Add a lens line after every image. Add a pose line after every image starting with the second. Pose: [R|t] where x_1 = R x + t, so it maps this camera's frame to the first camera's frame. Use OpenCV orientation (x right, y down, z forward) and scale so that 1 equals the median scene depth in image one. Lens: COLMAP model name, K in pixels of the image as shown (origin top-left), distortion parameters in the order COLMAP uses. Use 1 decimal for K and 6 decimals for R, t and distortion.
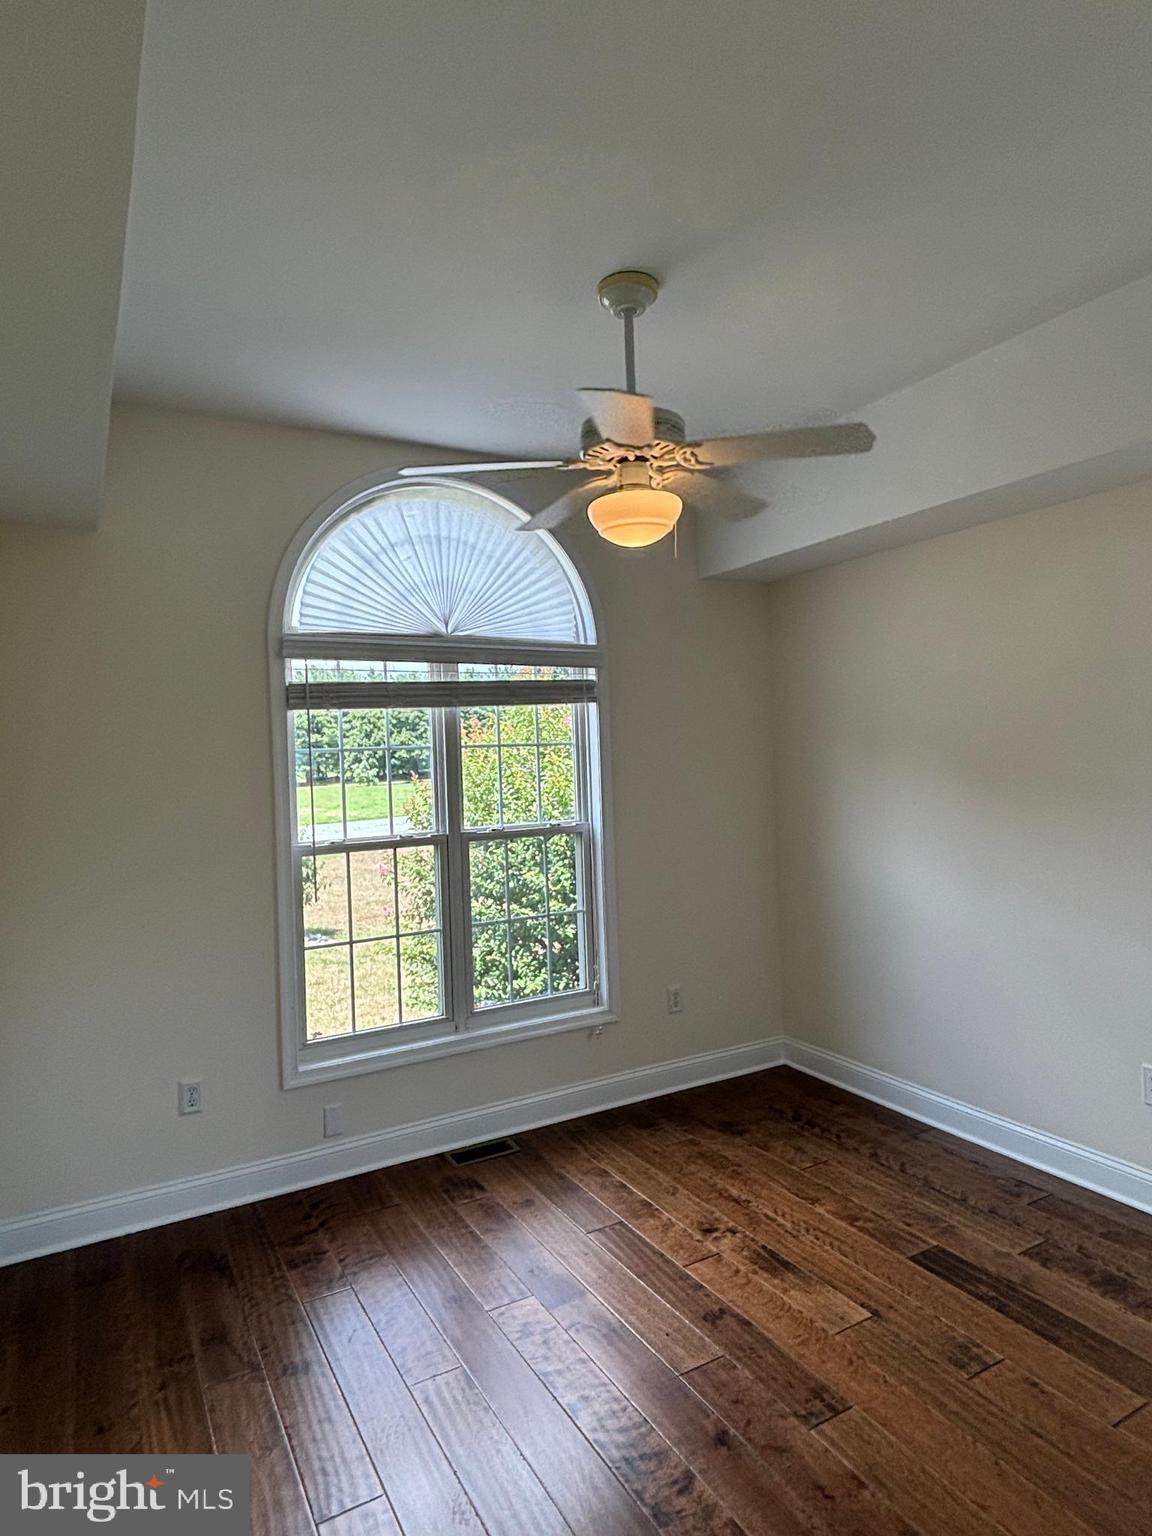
lens RADIAL K [[910.7, 0, 576.8], [0, 910.7, 763.4], [0, 0, 1]] dist [-0.004805, -0.001967]
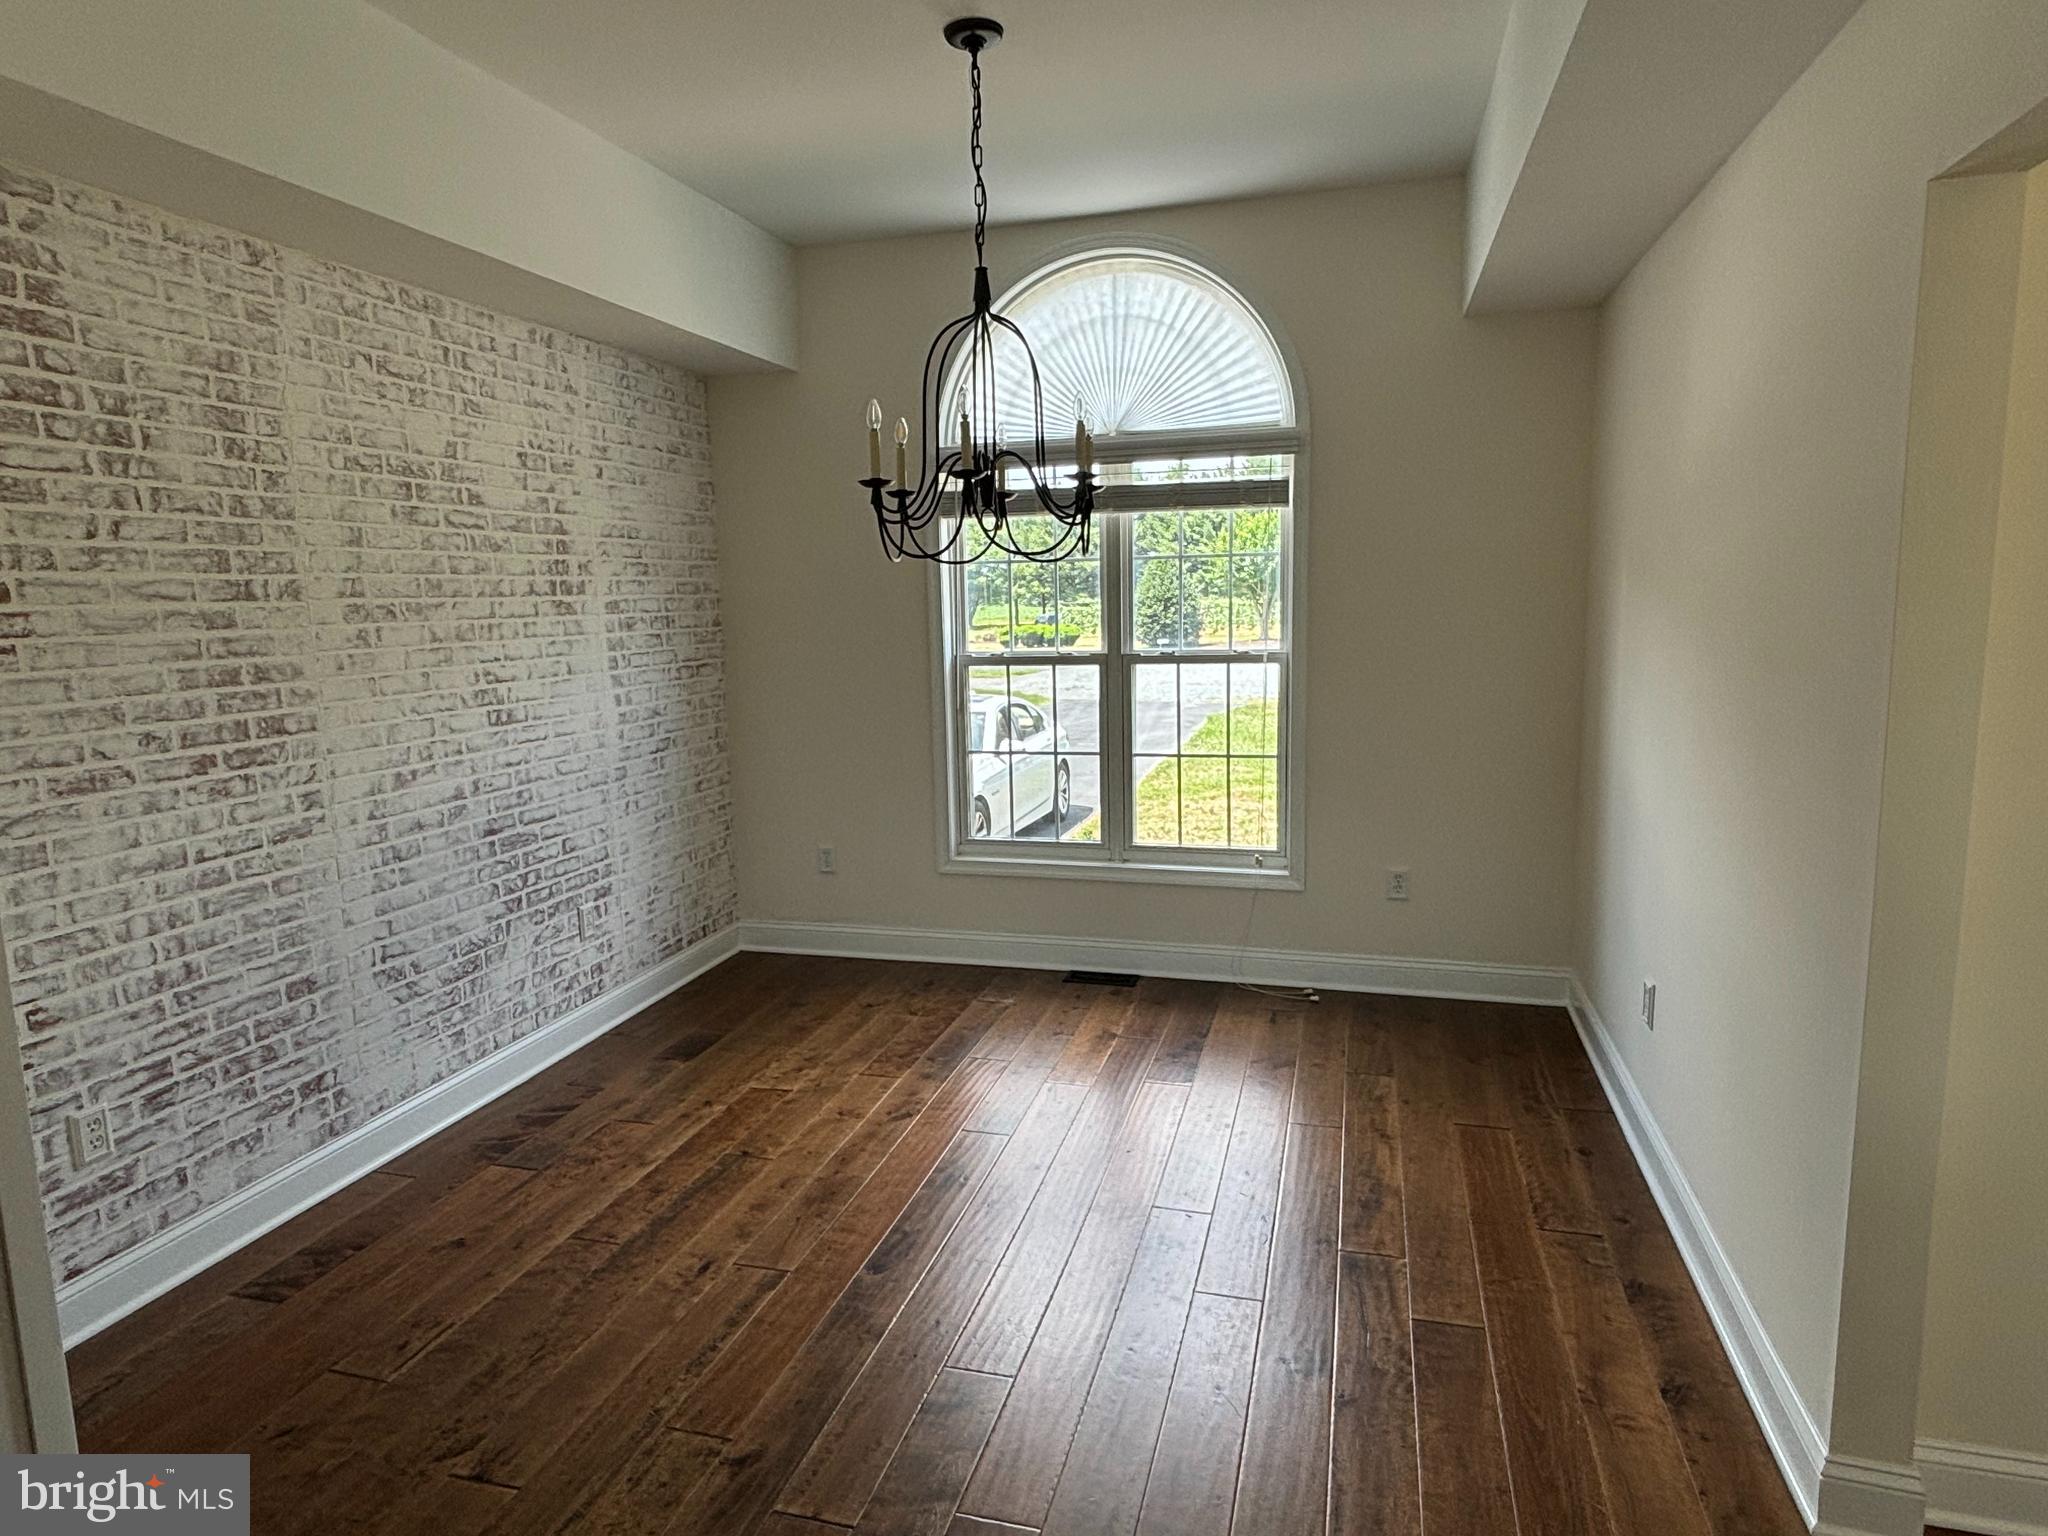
lens RADIAL K [[1214.2, 0, 1016.3], [0, 1214.2, 771.8], [0, 0, 1]] dist [-0.004805, -0.001967]
pose [[0.709219, 0.122185, -0.694319, 0.643817], [-0.013248, 0.987002, 0.160159, -0.000961], [0.704863, -0.104390, 0.701620, 0.042402]]
